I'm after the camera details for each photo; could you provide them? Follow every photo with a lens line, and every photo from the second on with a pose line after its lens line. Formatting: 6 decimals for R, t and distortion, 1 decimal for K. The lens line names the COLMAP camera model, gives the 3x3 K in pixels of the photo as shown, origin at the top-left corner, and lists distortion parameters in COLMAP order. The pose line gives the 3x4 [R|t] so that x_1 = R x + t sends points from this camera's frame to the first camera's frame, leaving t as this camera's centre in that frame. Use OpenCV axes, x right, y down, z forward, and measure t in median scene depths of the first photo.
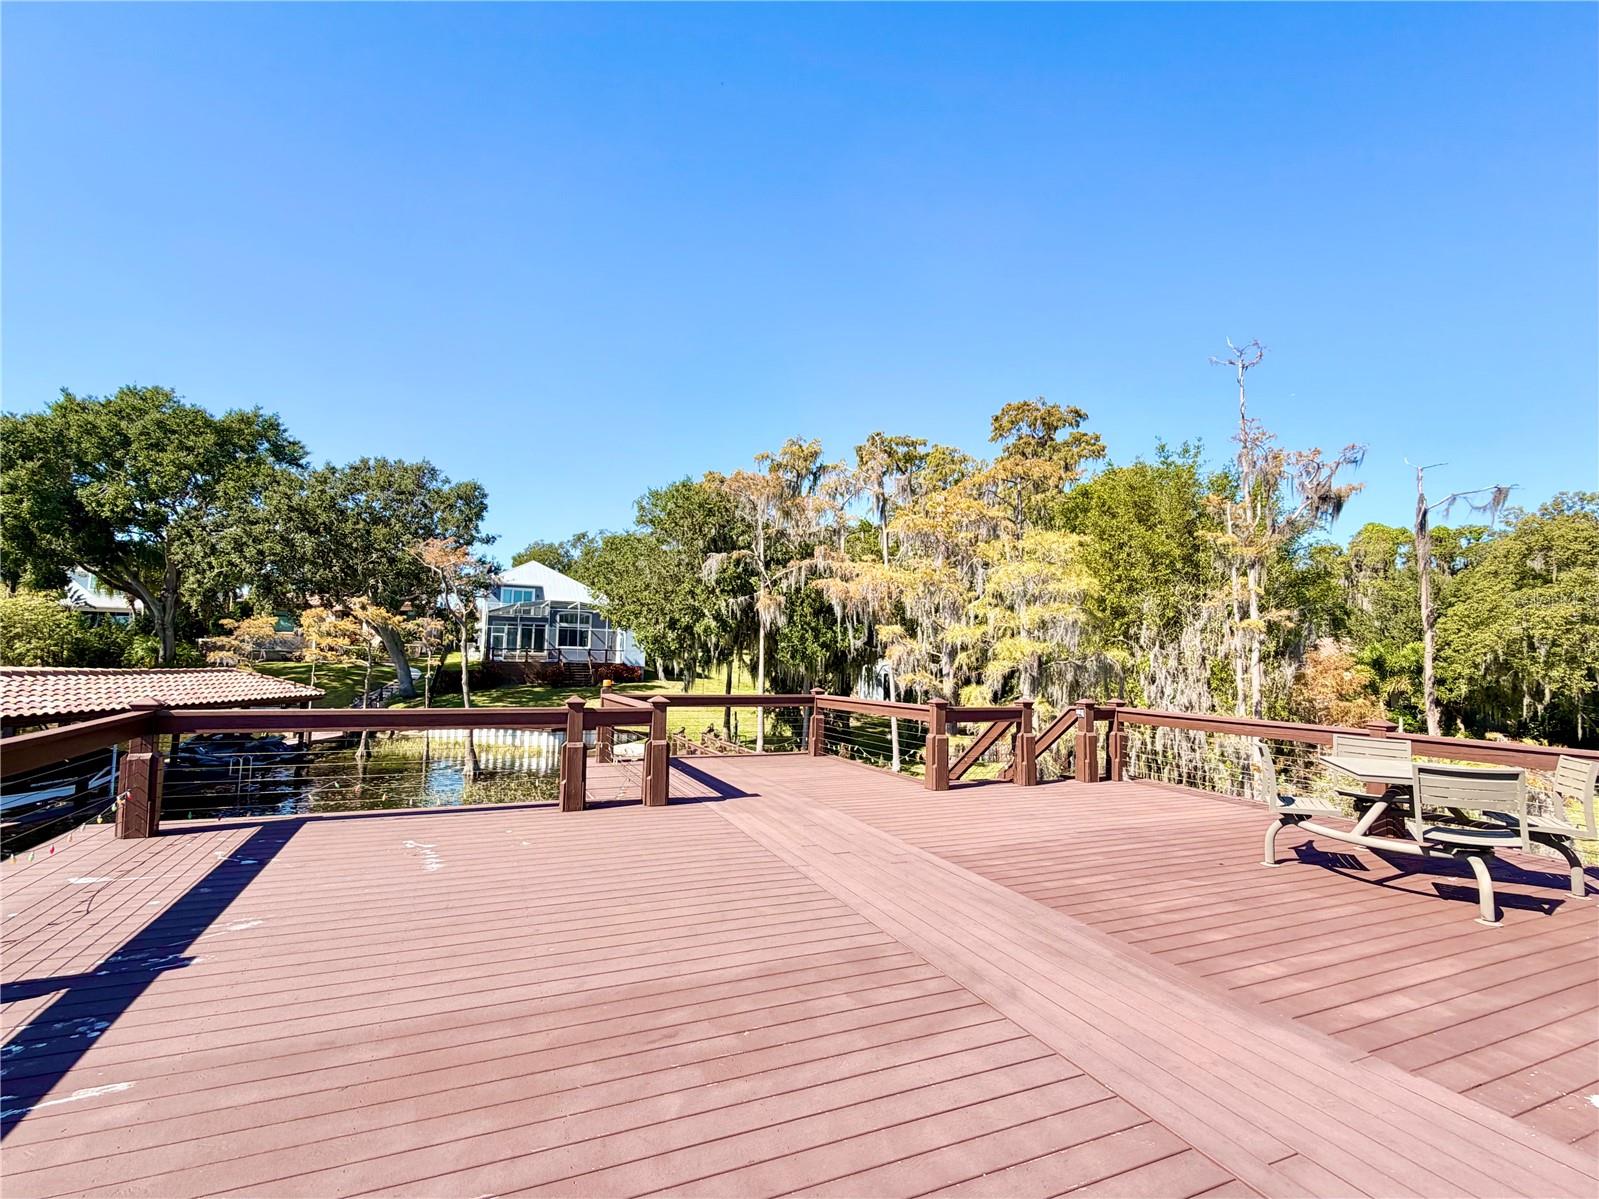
lens RADIAL K [[725.7, 0, 799.5], [0, 725.7, 599.5], [0, 0, 1]] dist [0.000663, 0.000014]
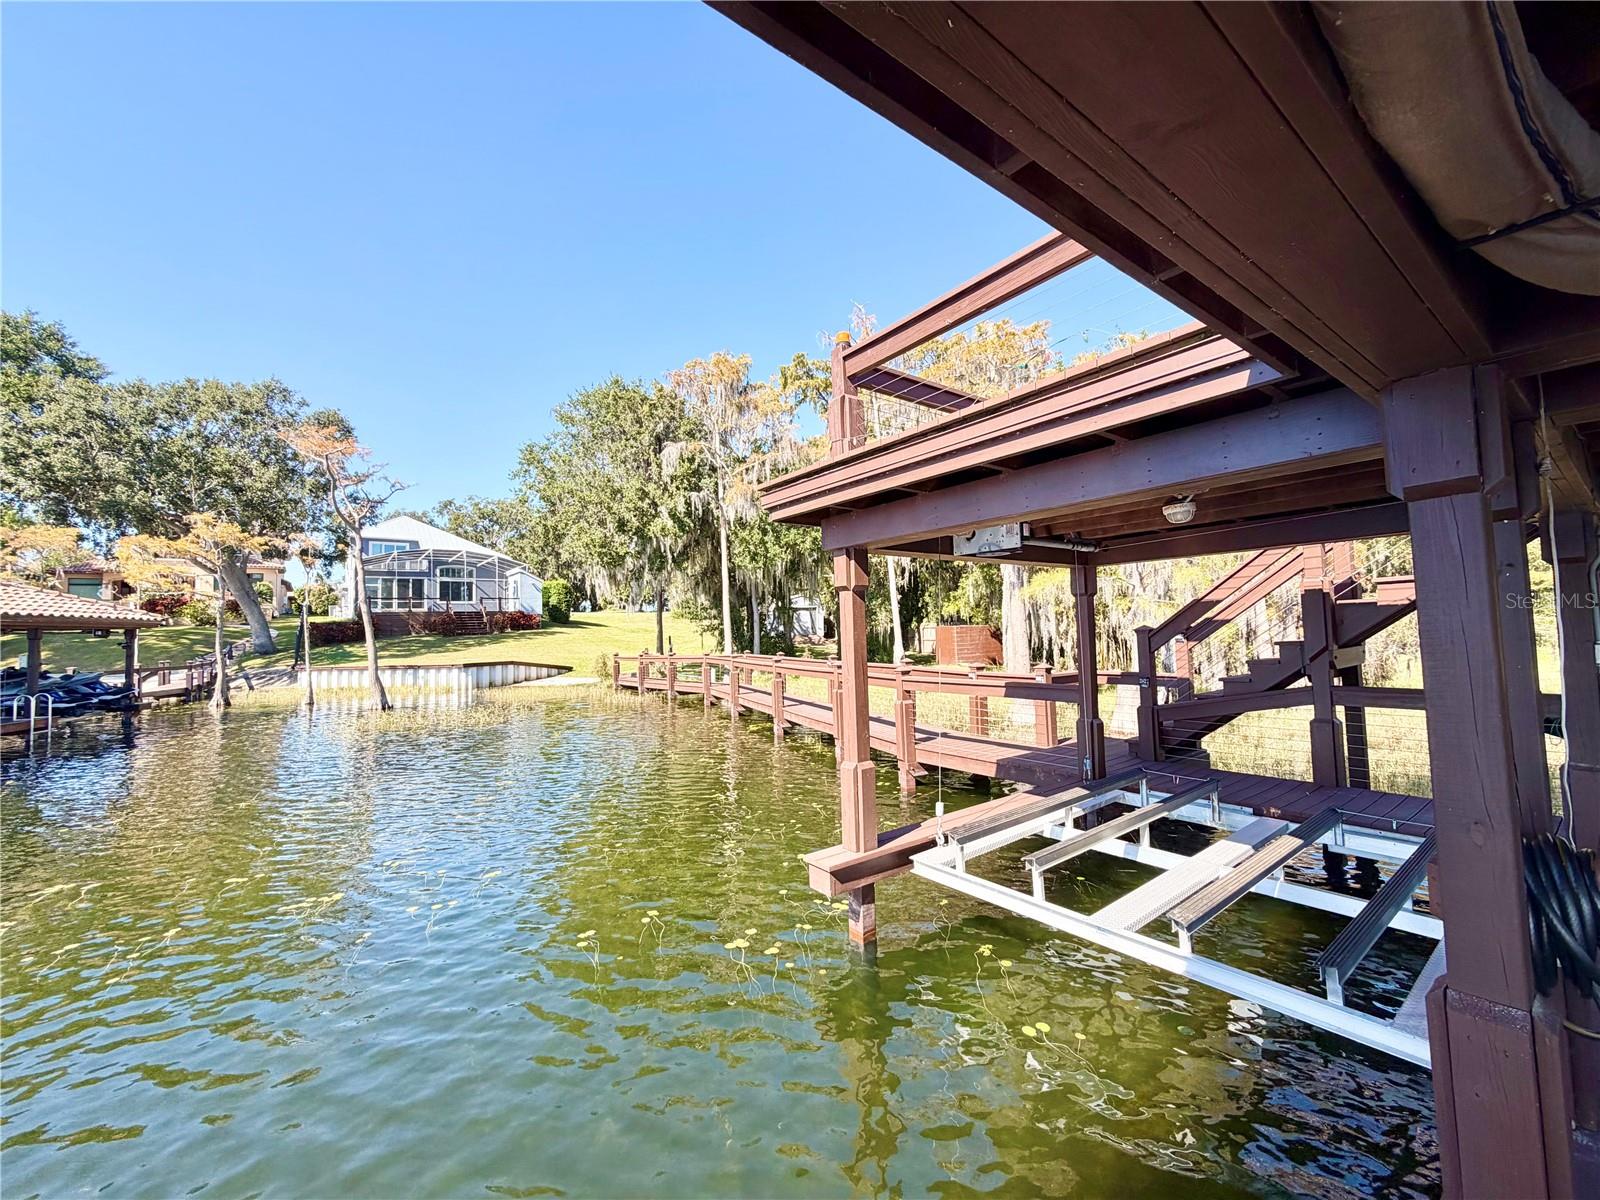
lens RADIAL K [[633.6, 0, 800.0], [0, 633.6, 600.0], [0, 0, 1]] dist [-0.000897, -0.000280]
pose [[0.973222, -0.035348, 0.227133, -0.094247], [0.026871, 0.998826, 0.040307, 0.066942], [-0.228292, -0.033124, 0.973029, 0.122312]]
